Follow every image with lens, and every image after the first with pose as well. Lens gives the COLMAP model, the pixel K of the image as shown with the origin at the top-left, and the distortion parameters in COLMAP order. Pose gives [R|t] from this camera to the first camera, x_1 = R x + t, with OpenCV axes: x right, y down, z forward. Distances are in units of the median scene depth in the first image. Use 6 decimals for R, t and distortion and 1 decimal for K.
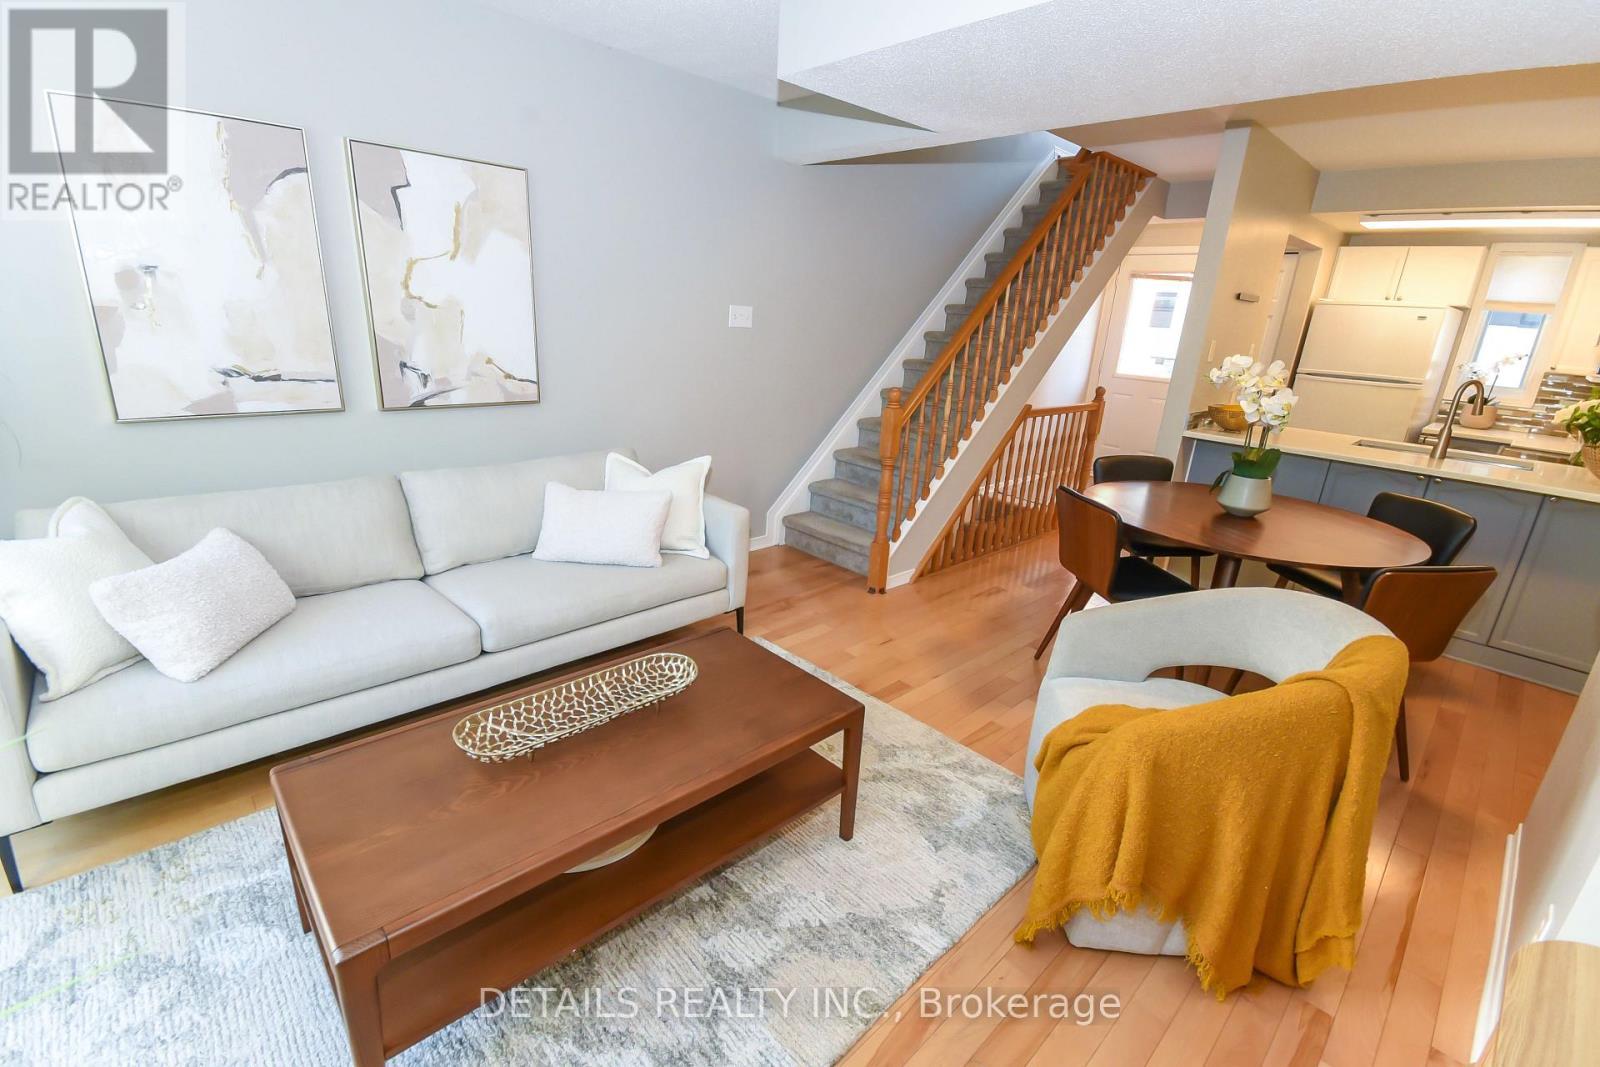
lens RADIAL K [[693.1, 0, 801.7], [0, 693.1, 536.1], [0, 0, 1]] dist [0.021002, -0.018901]
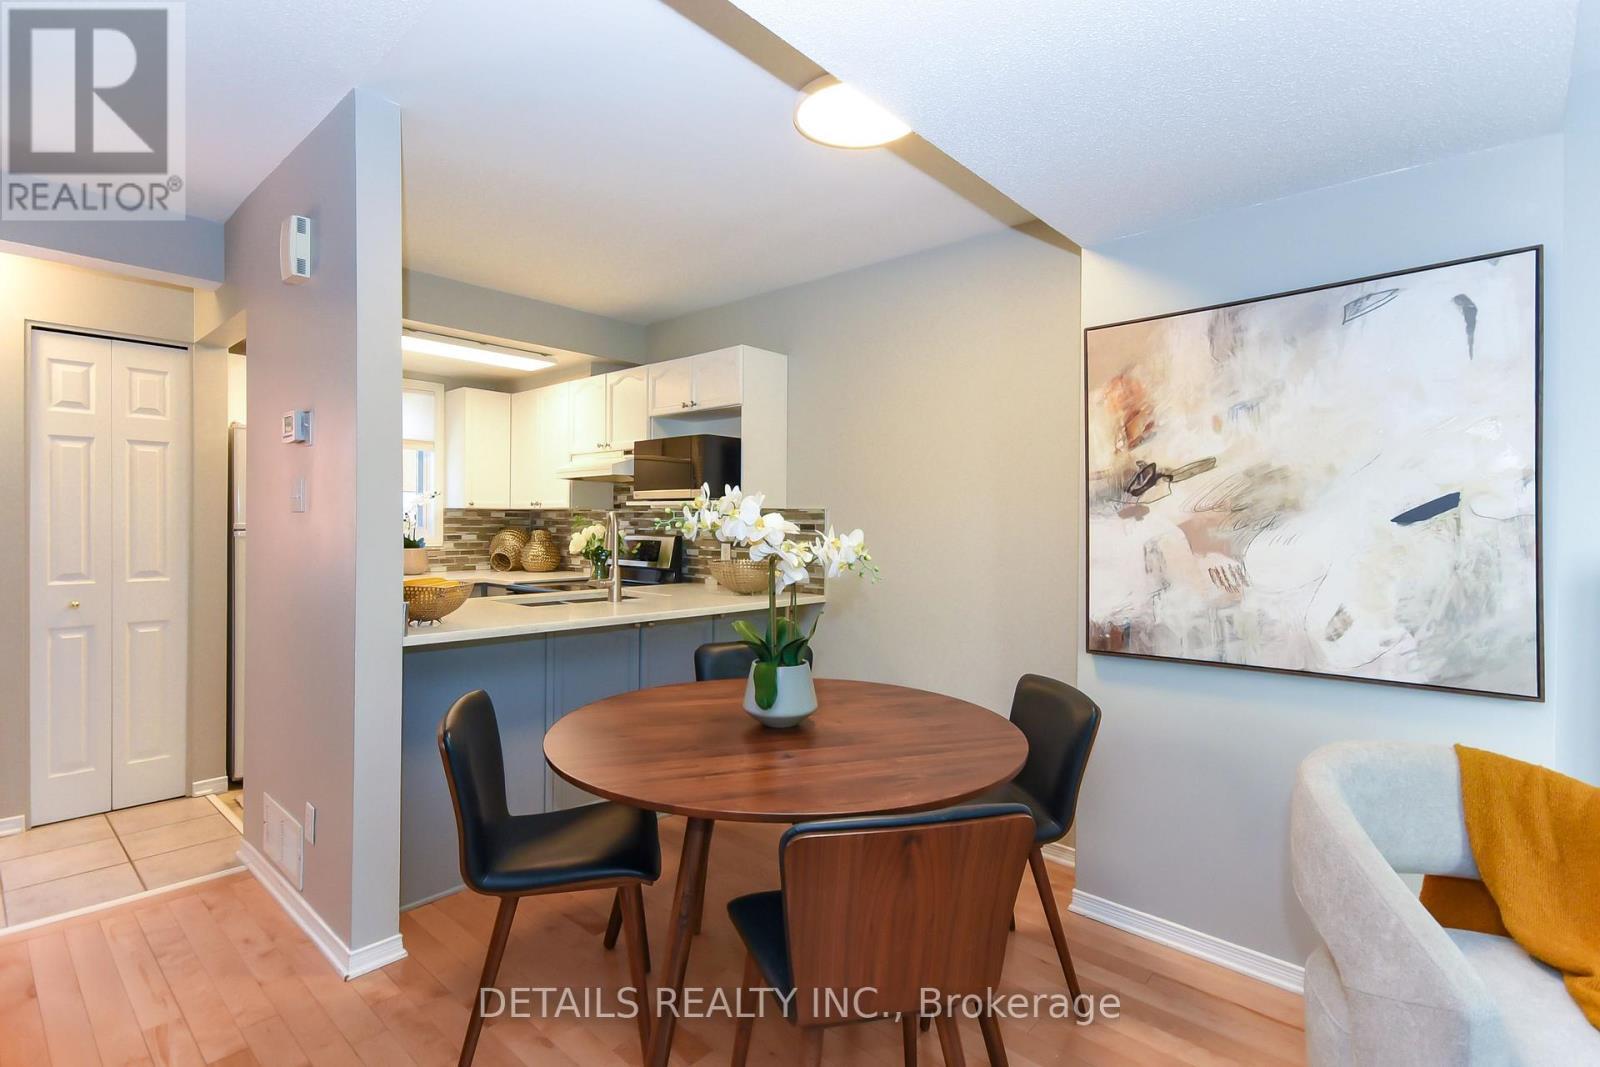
lens RADIAL K [[764.1, 0, 783.2], [0, 764.1, 516.0], [0, 0, 1]] dist [0.012410, 0.000011]
pose [[-0.063238, -0.048771, 0.996806, -0.039292], [0.291977, 0.954200, 0.065209, -0.164934], [-0.954332, 0.295168, -0.046102, 0.619529]]
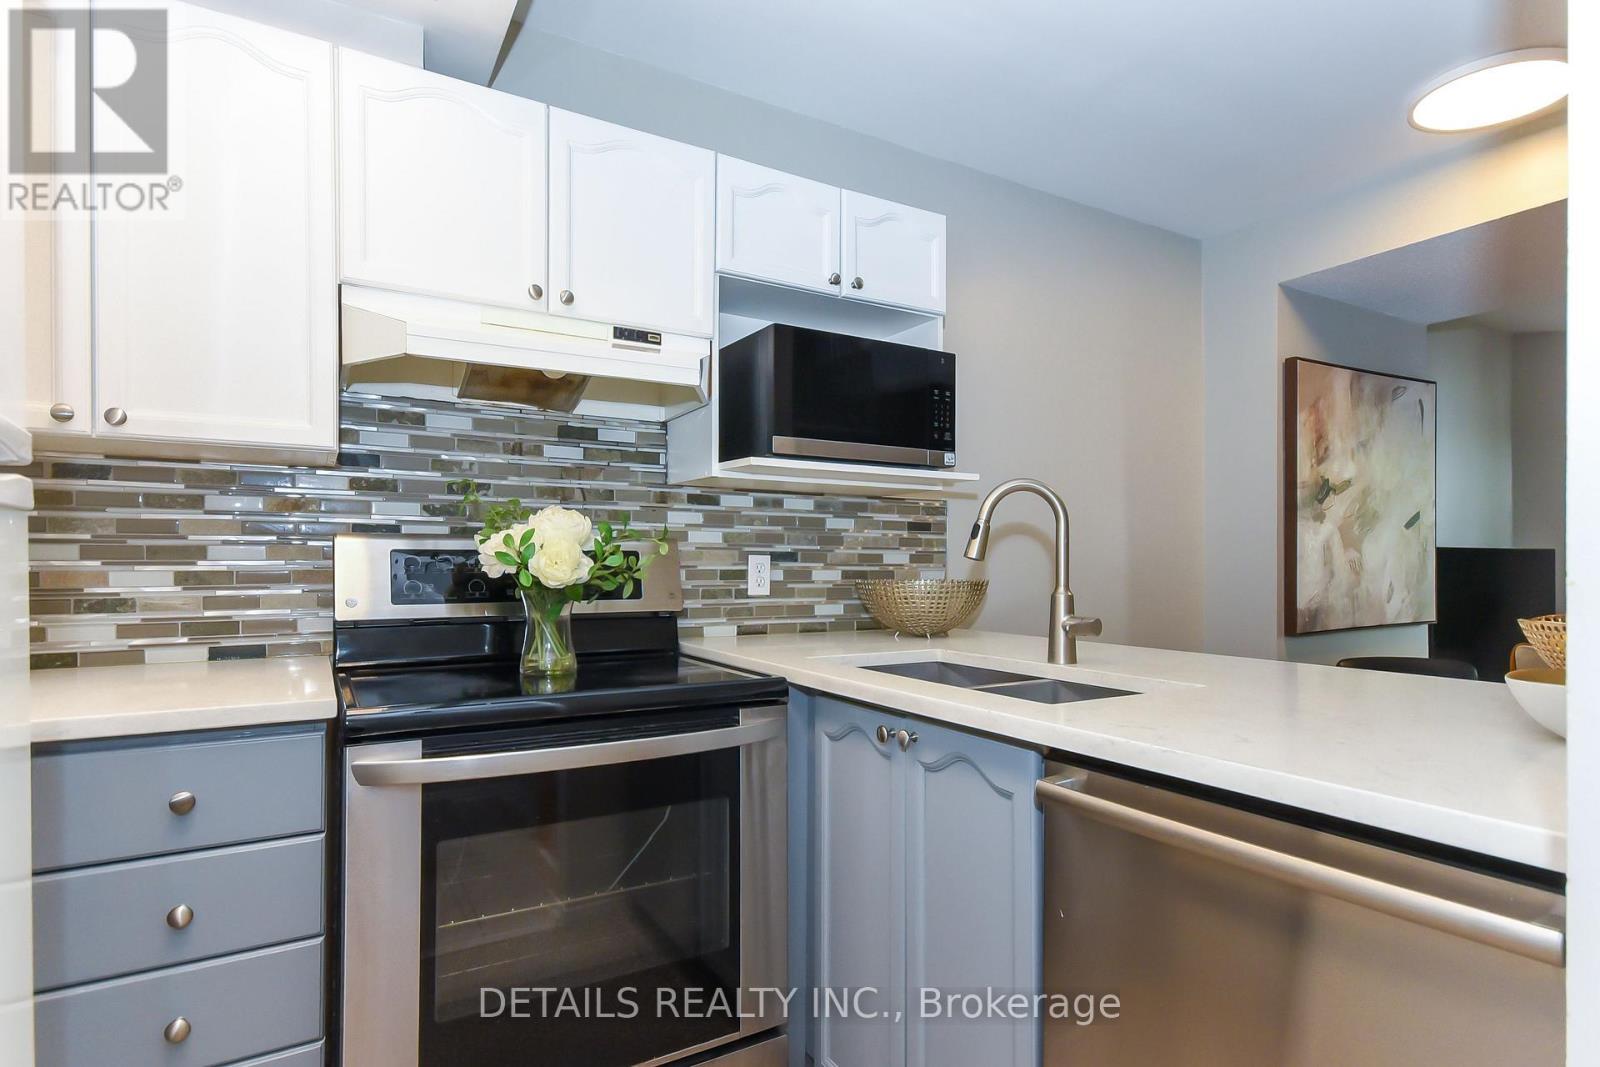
lens RADIAL K [[816.5, 0, 802.1], [0, 816.5, 524.8], [0, 0, 1]] dist [0.028170, -0.000316]
pose [[-0.970034, -0.050148, 0.237737, 0.731031], [0.016033, 0.963124, 0.268578, -0.251586], [-0.242439, 0.264342, -0.933460, 1.127702]]
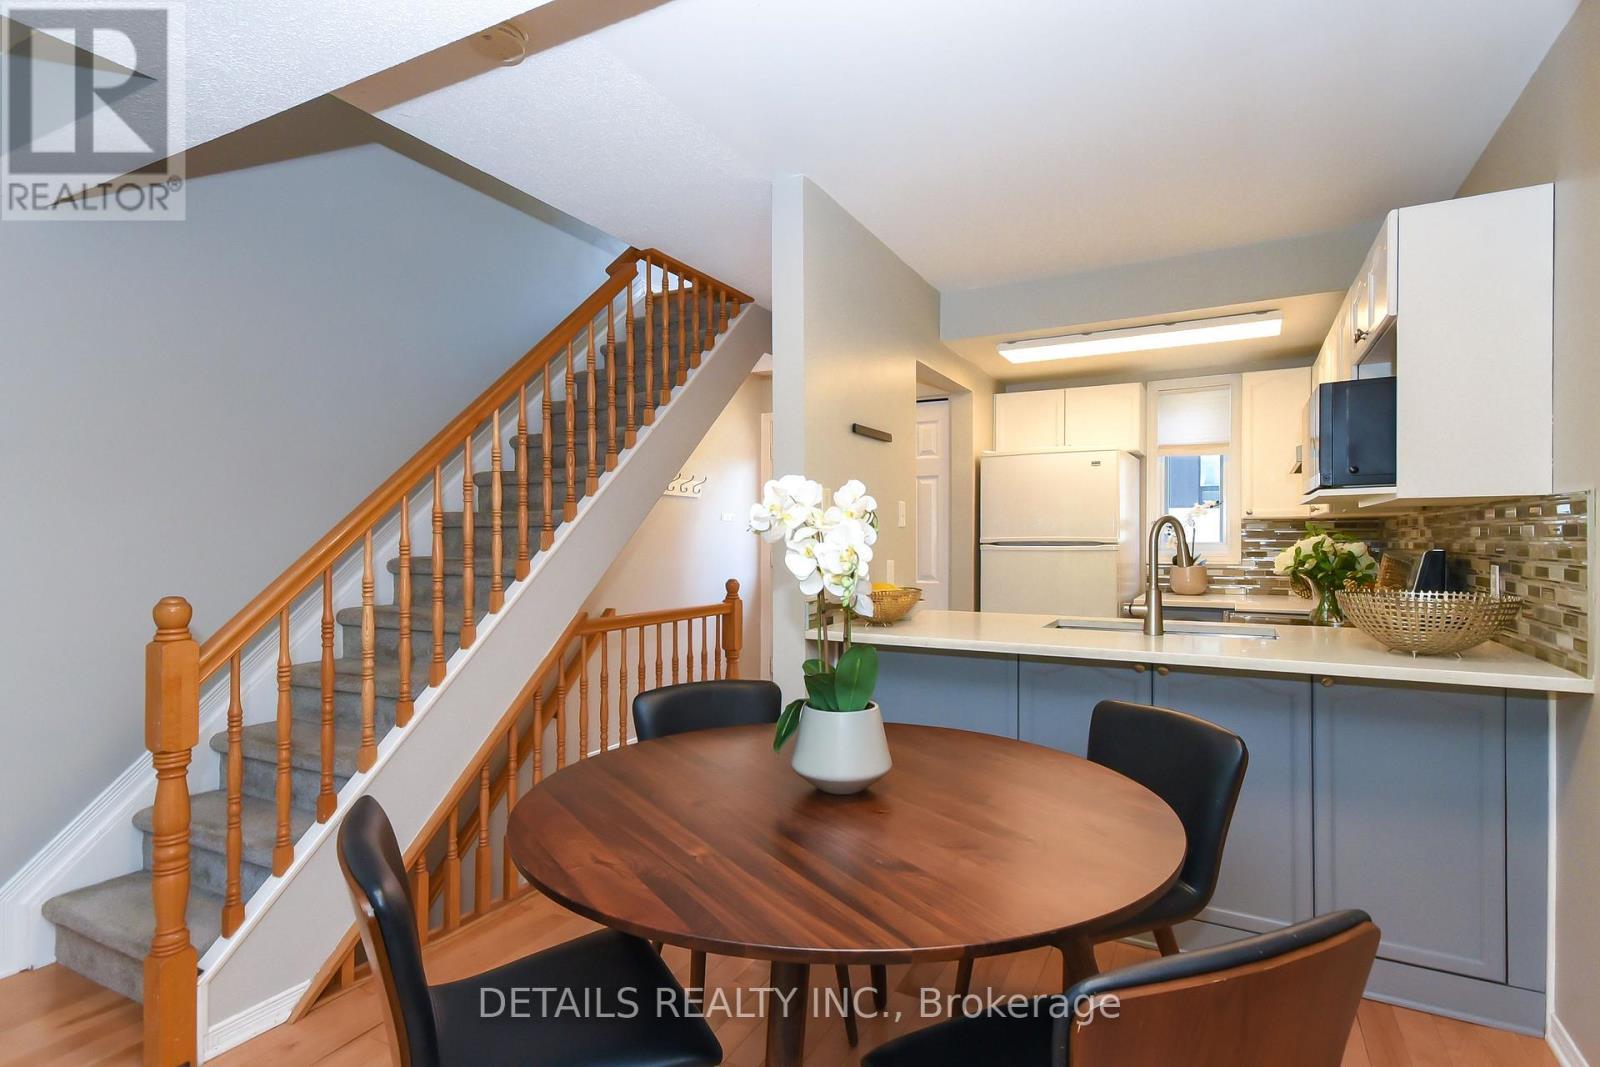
lens RADIAL K [[795.3, 0, 800.0], [0, 795.3, 533.5], [0, 0, 1]] dist [0.021982, 0.000340]
pose [[0.948045, -0.054205, 0.313484, 0.281224], [0.147286, 0.948198, -0.281473, -0.030976], [-0.281988, 0.313021, 0.906918, 0.293584]]
